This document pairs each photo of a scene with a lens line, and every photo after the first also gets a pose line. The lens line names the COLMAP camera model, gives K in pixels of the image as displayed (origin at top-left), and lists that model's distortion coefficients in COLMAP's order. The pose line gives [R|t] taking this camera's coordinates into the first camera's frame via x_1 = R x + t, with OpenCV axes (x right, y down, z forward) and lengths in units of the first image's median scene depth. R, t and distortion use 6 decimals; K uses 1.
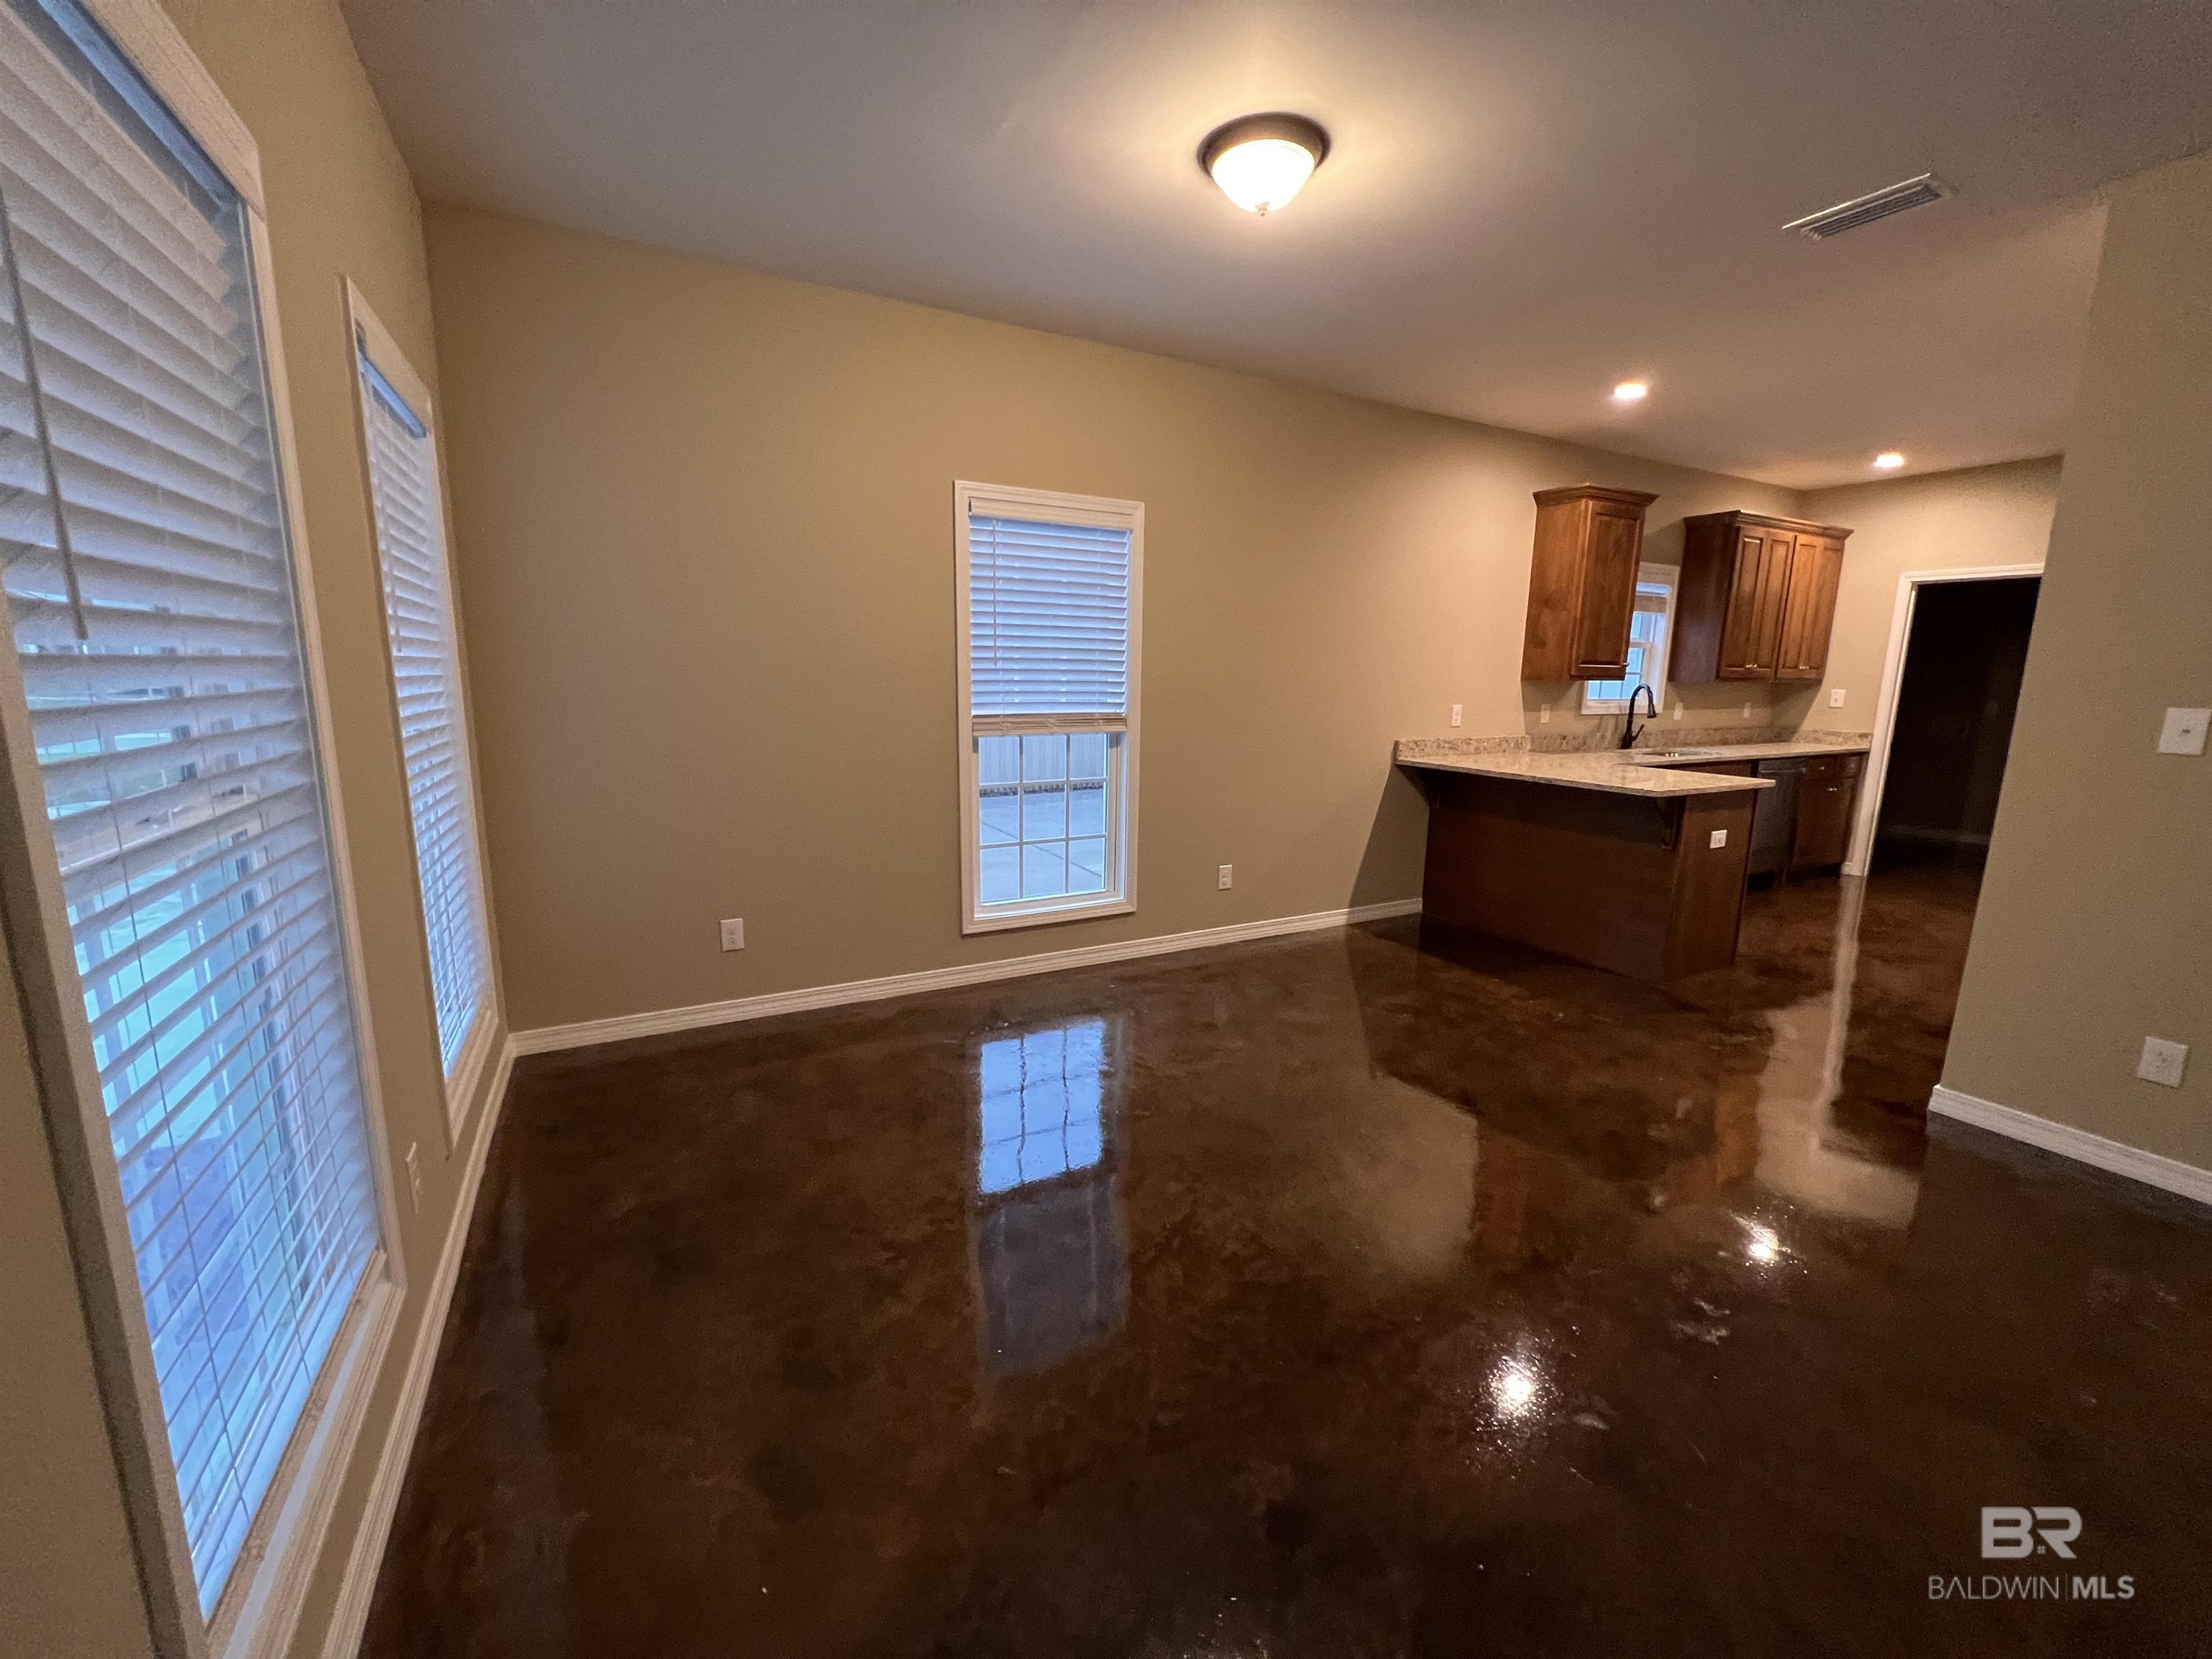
lens RADIAL K [[889.0, 0, 1100.4], [0, 889.0, 826.4], [0, 0, 1]] dist [-0.000871, 0.000200]
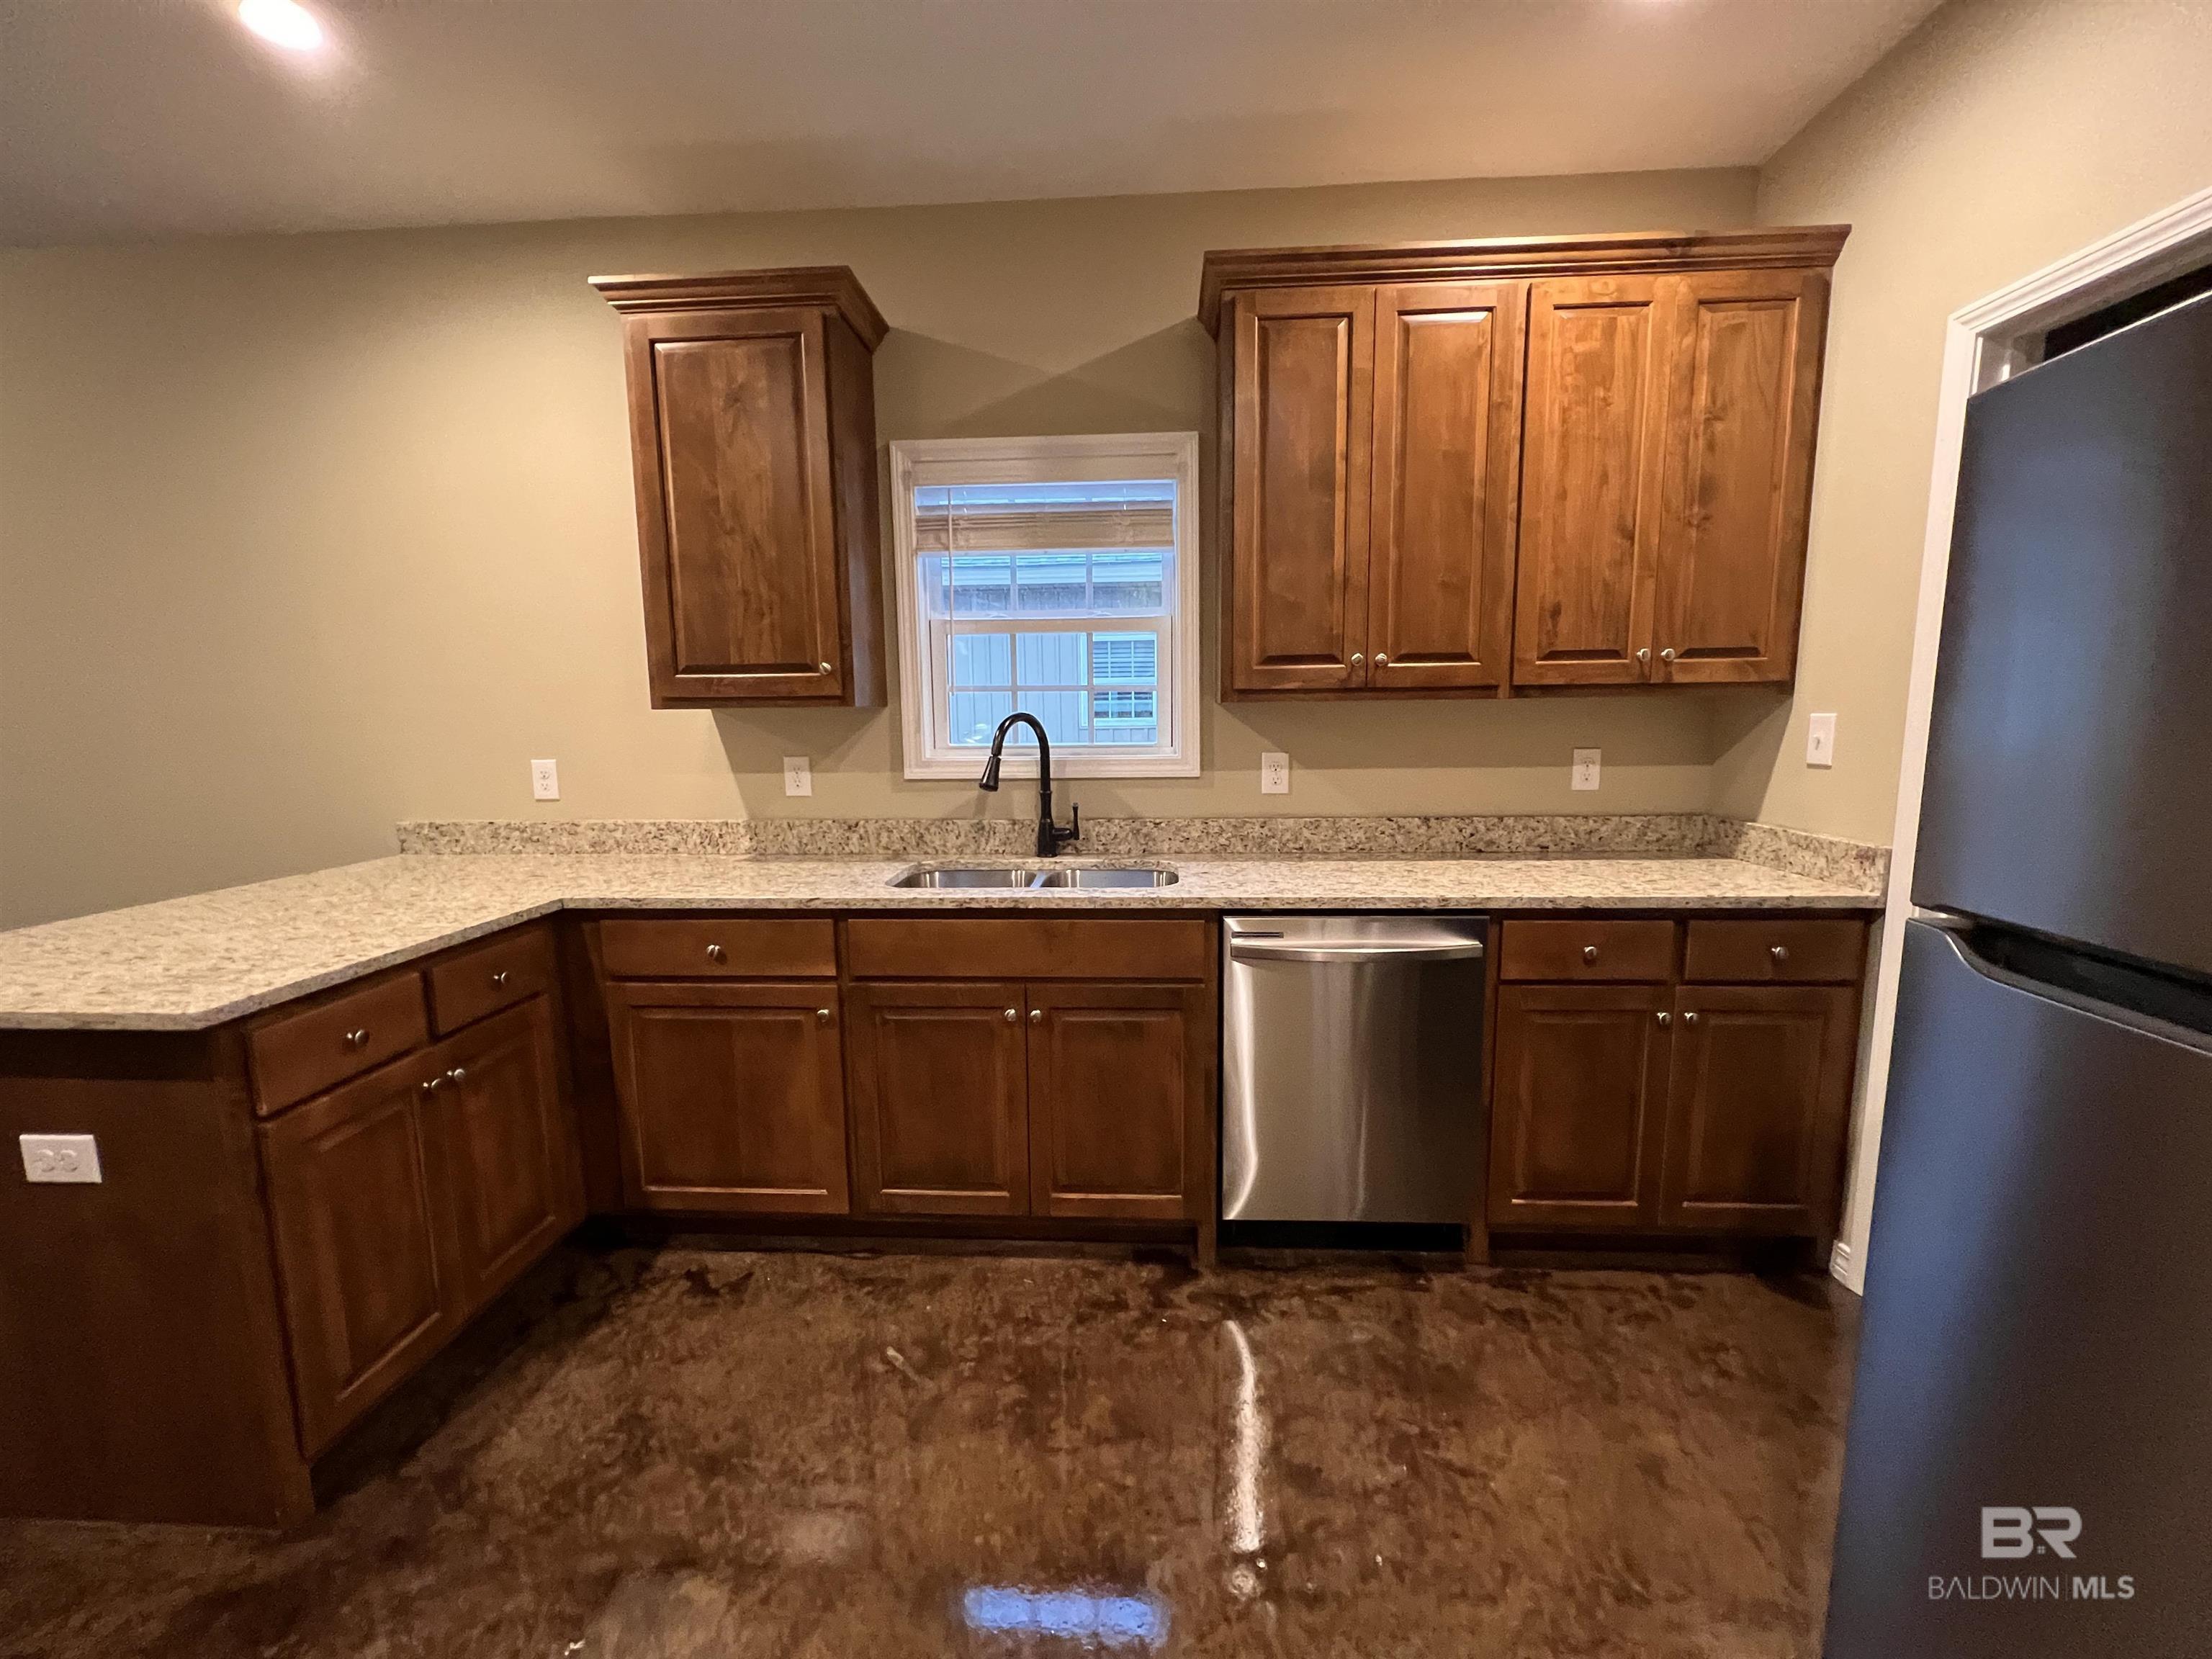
lens RADIAL K [[889.0, 0, 1101.9], [0, 889.0, 827.7], [0, 0, 1]] dist [-0.000871, 0.000200]
pose [[0.851300, 0.044518, -0.522787, 0.916112], [-0.066844, 0.997477, -0.023906, -0.100317], [0.520404, 0.055296, 0.852128, 0.683931]]
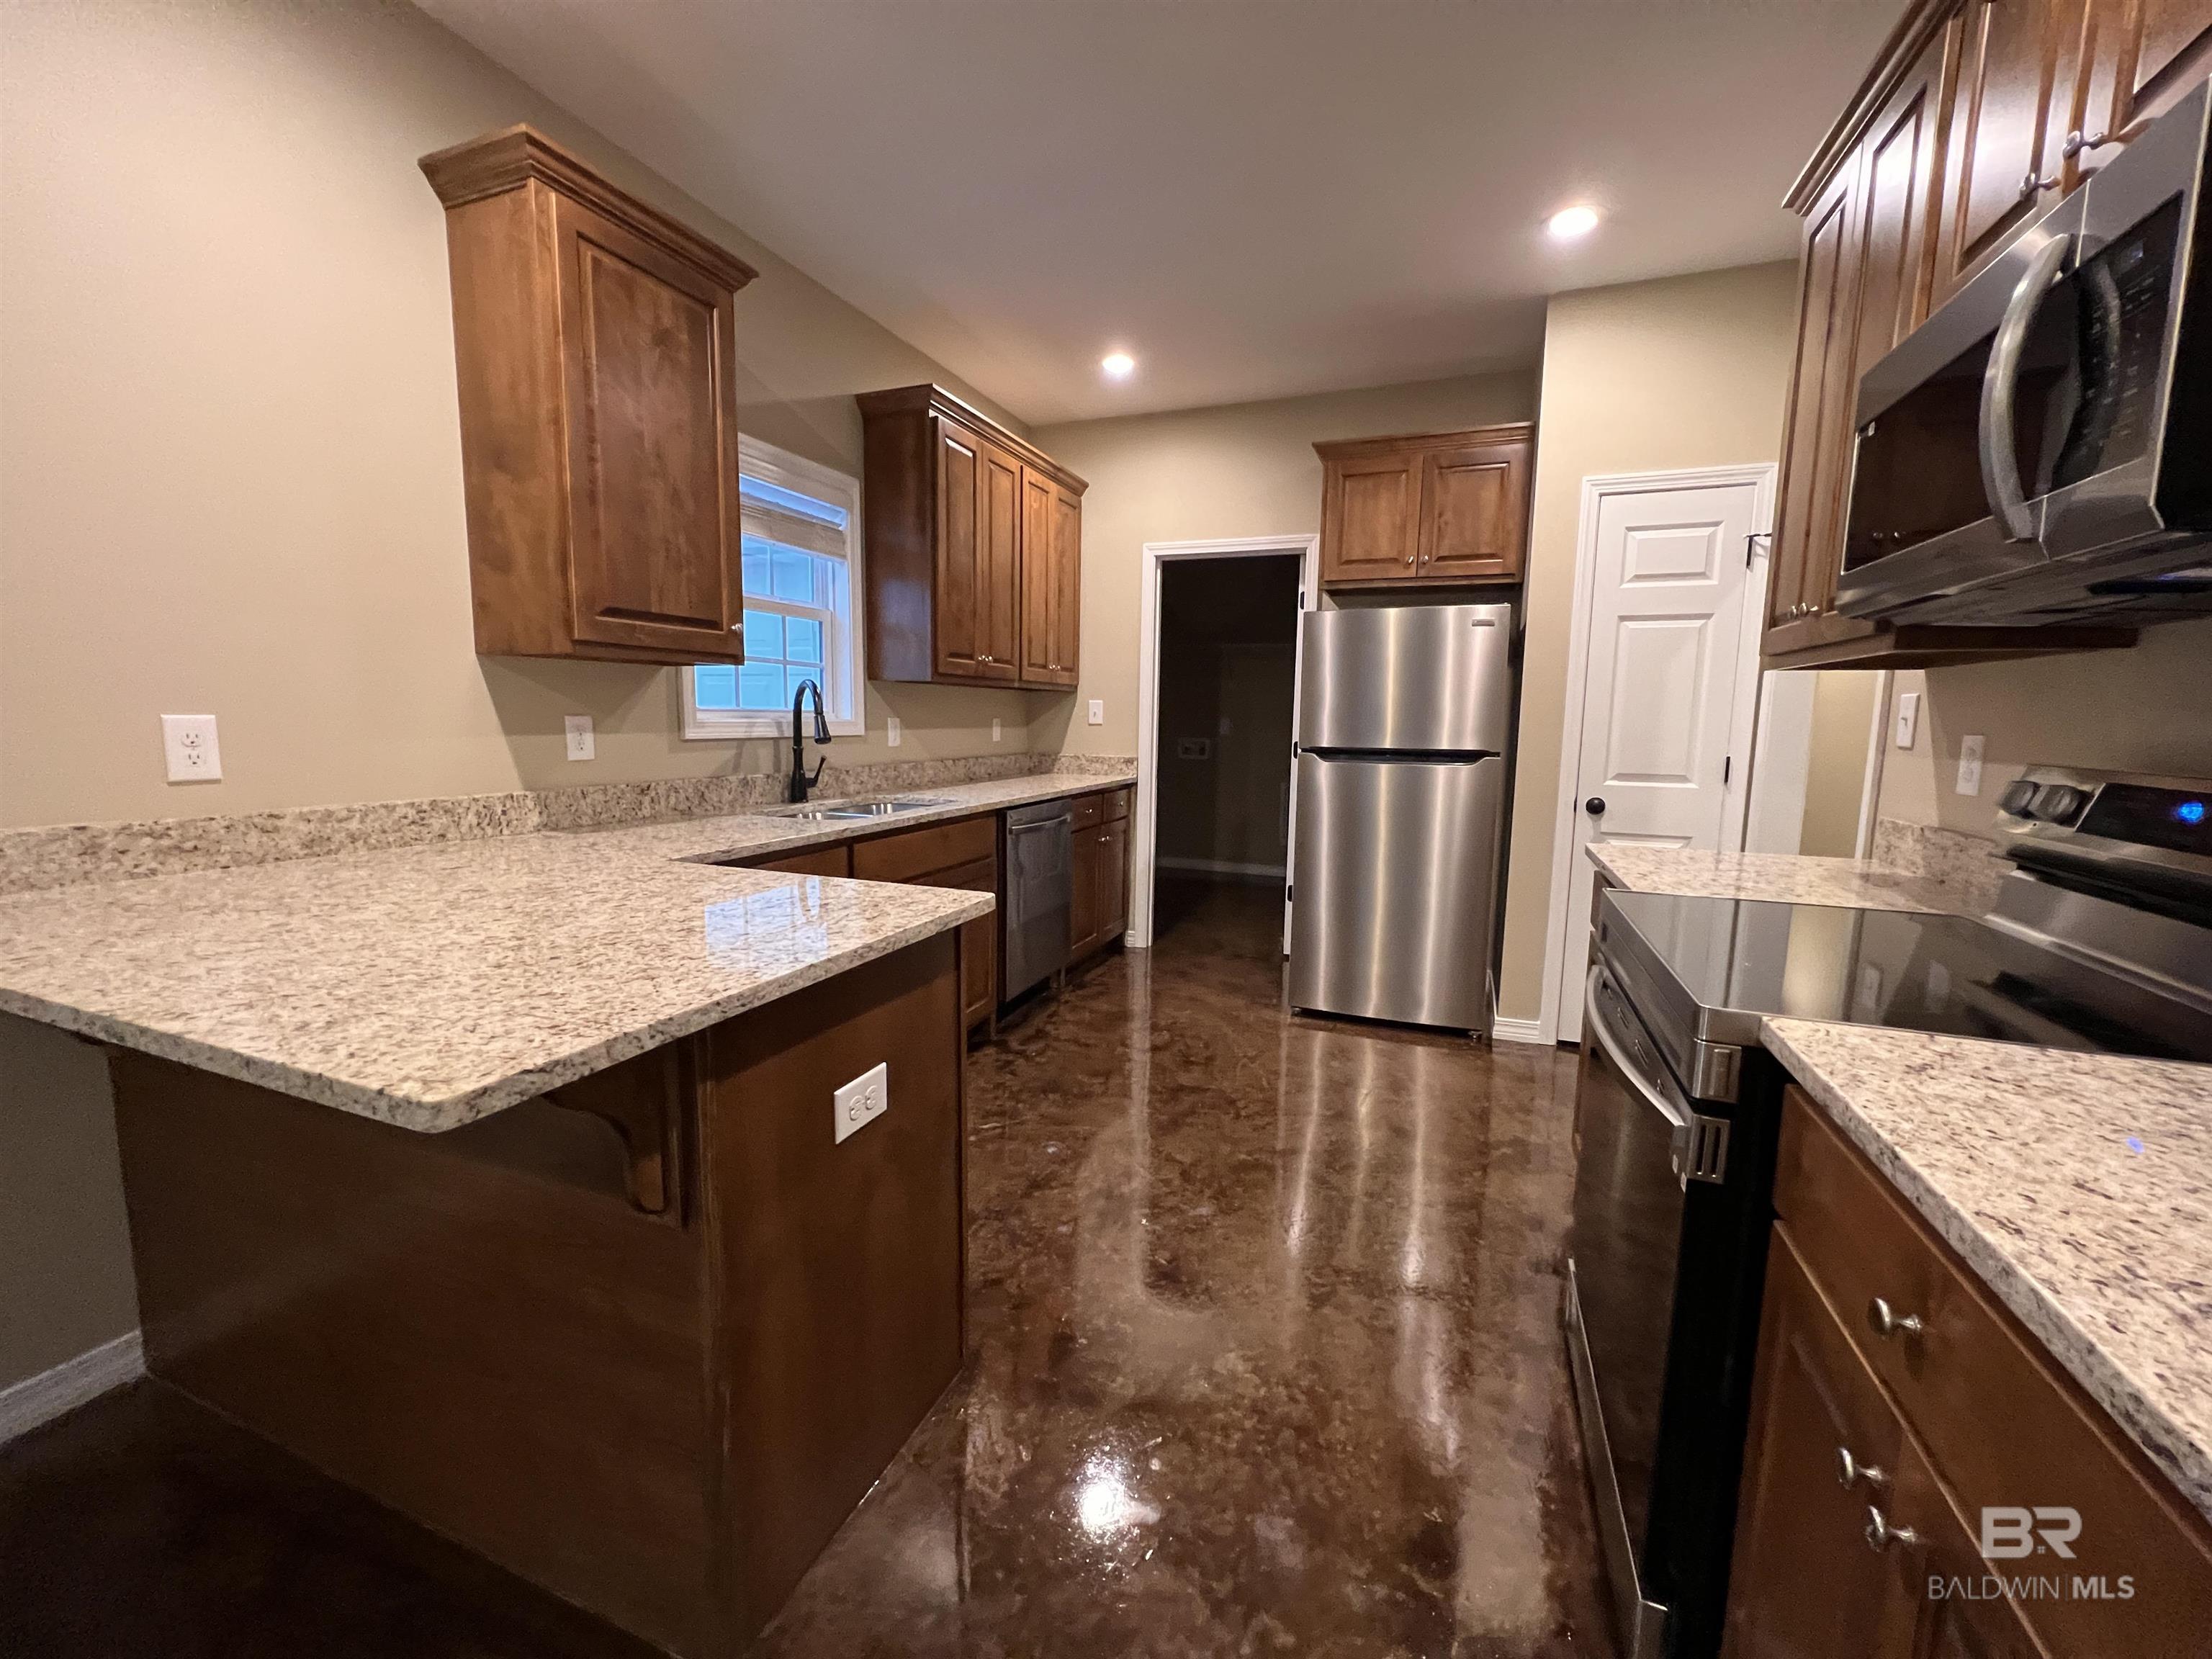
lens RADIAL K [[889.0, 0, 1106.0], [0, 889.0, 829.5], [0, 0, 1]] dist [-0.000871, 0.000200]
pose [[0.765738, -0.083766, 0.637675, 0.424024], [0.105805, 0.994380, 0.003570, -0.058135], [-0.634390, 0.064736, 0.770298, 0.513622]]
